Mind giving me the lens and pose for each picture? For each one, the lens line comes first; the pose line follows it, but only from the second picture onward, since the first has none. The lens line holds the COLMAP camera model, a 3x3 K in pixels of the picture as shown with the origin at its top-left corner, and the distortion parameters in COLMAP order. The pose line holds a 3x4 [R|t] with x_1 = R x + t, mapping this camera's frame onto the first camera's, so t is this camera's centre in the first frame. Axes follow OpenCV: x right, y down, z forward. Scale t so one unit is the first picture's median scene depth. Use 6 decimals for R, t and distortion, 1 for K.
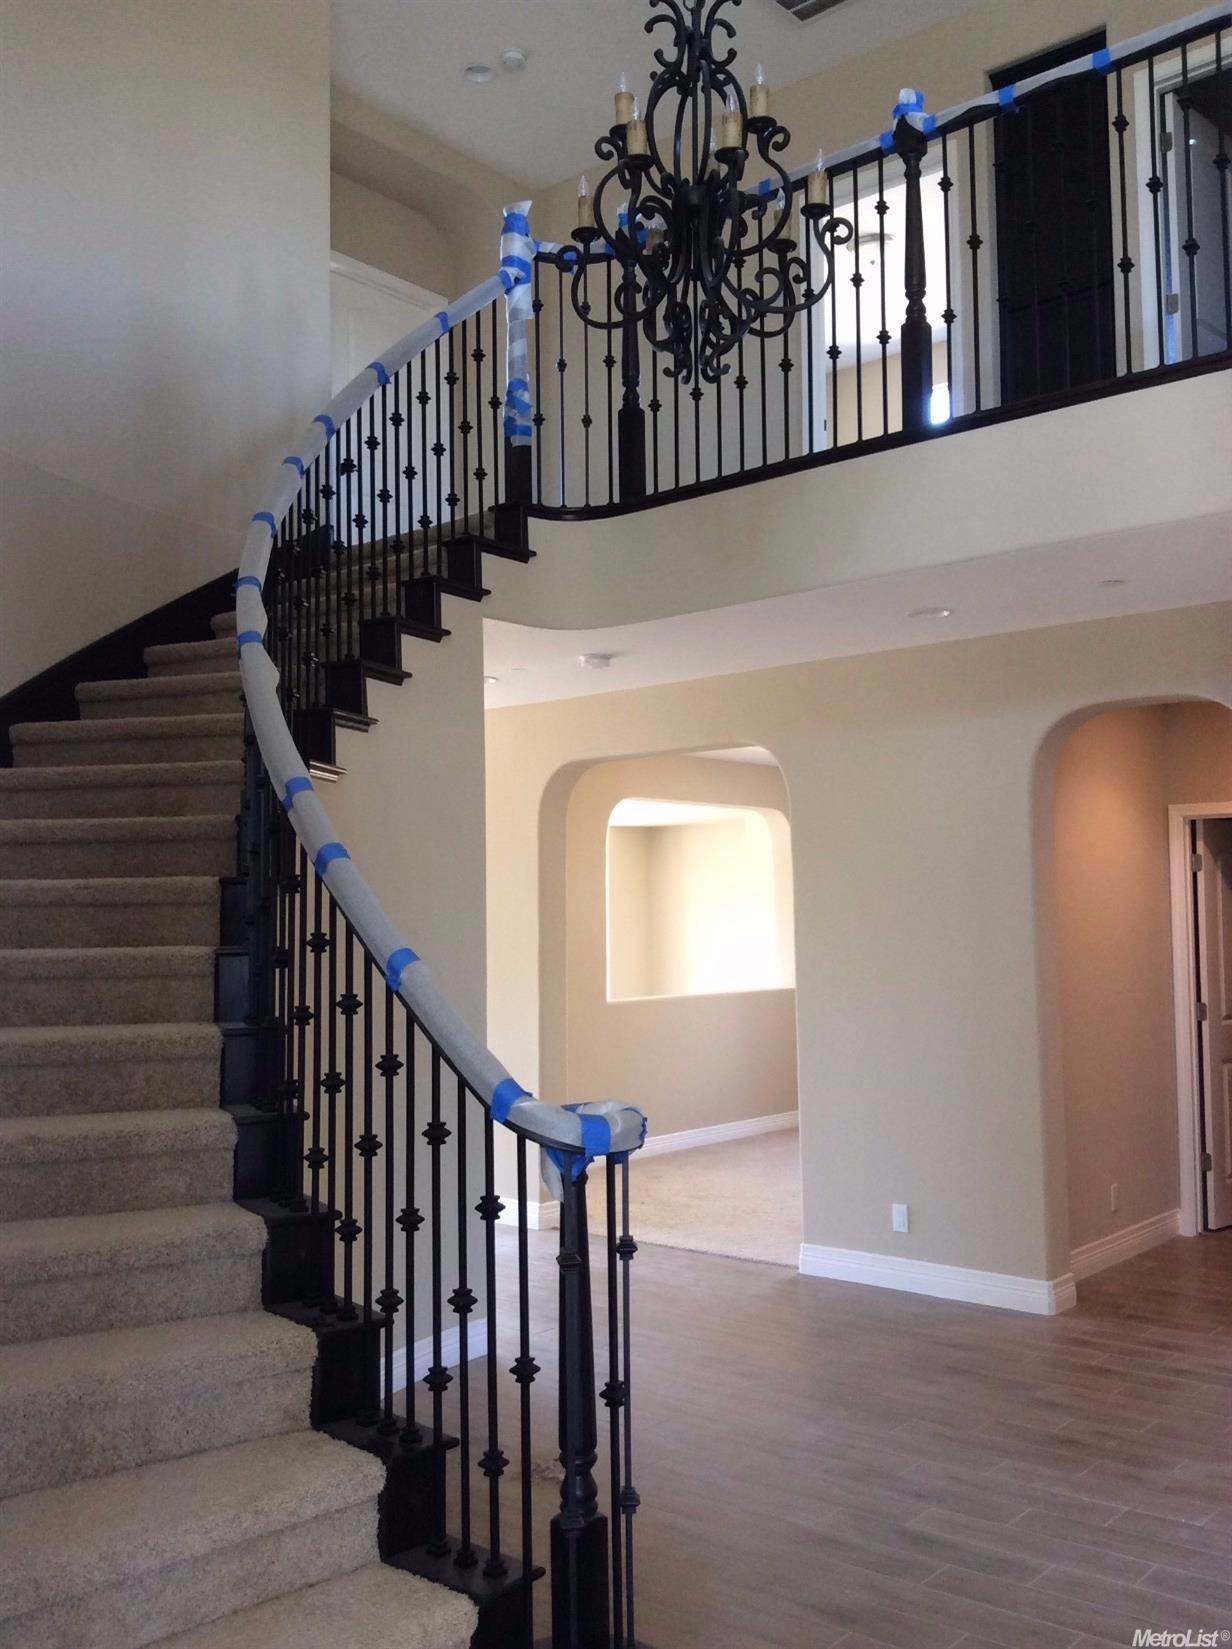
lens RADIAL K [[1519.2, 0, 625.9], [0, 1519.2, 809.0], [0, 0, 1]] dist [0.016421, 0.000000]
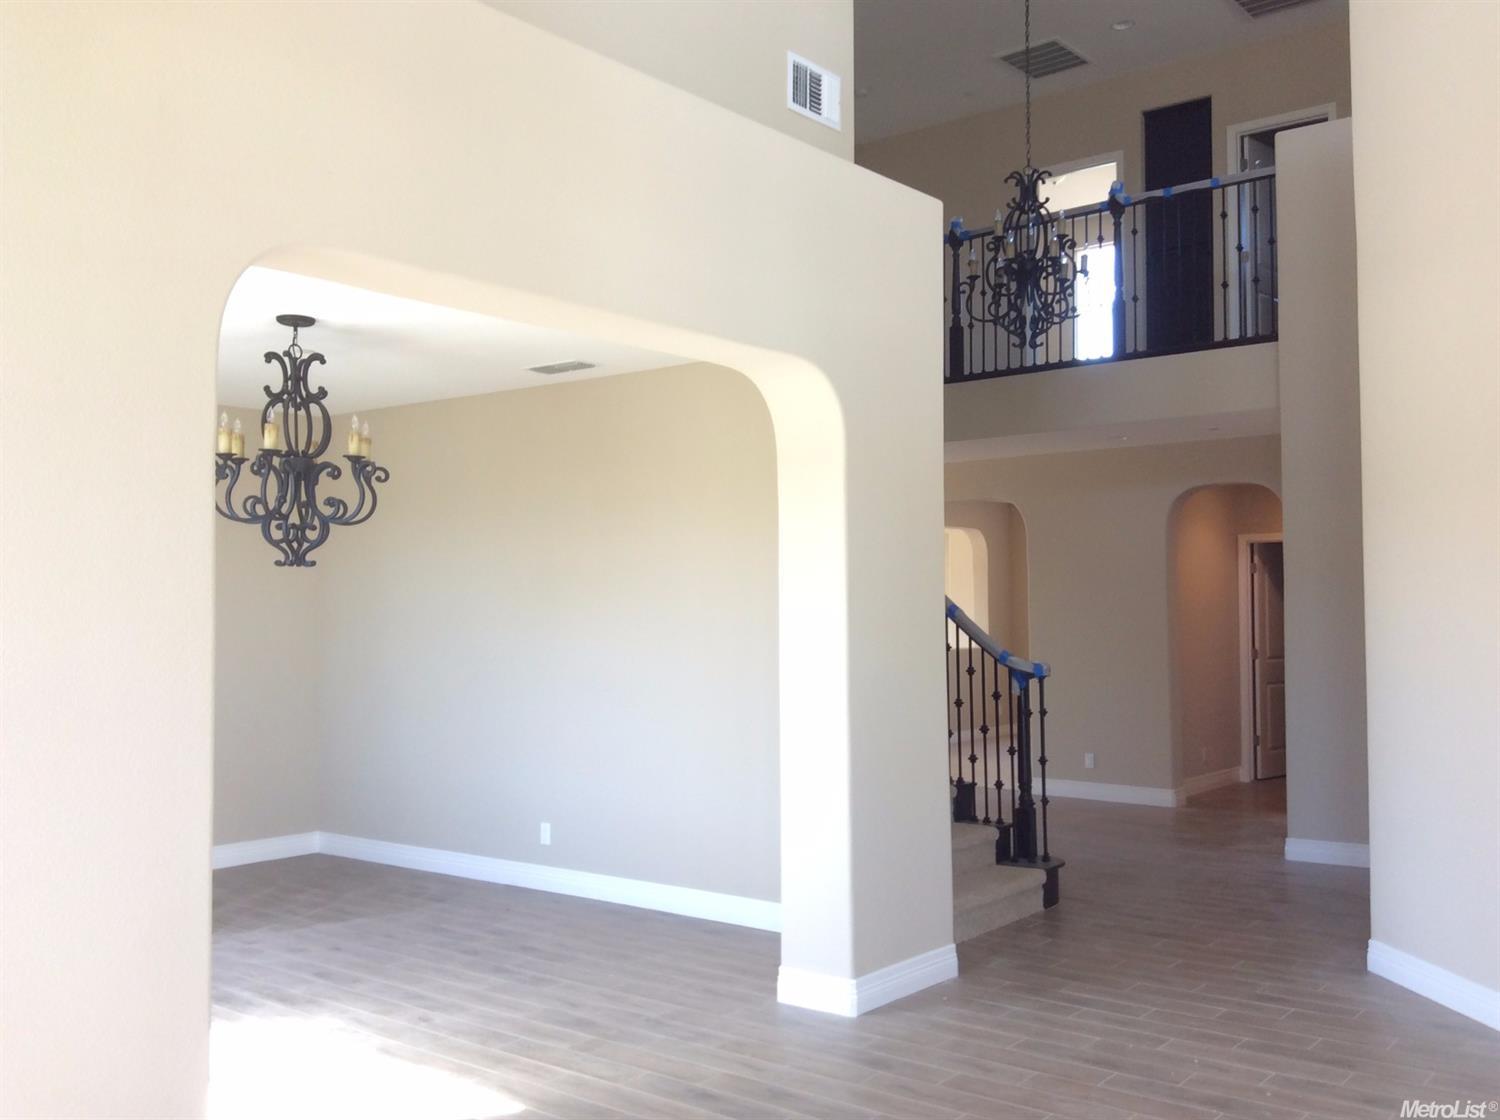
lens RADIAL K [[1381.9, 0, 741.2], [0, 1381.9, 573.6], [0, 0, 1]] dist [0.016421, 0.000000]
pose [[0.999988, 0.000654, 0.004833, -0.271584], [-0.000860, 0.999087, 0.042710, -0.032565], [-0.004800, -0.042714, 0.999076, -0.717816]]
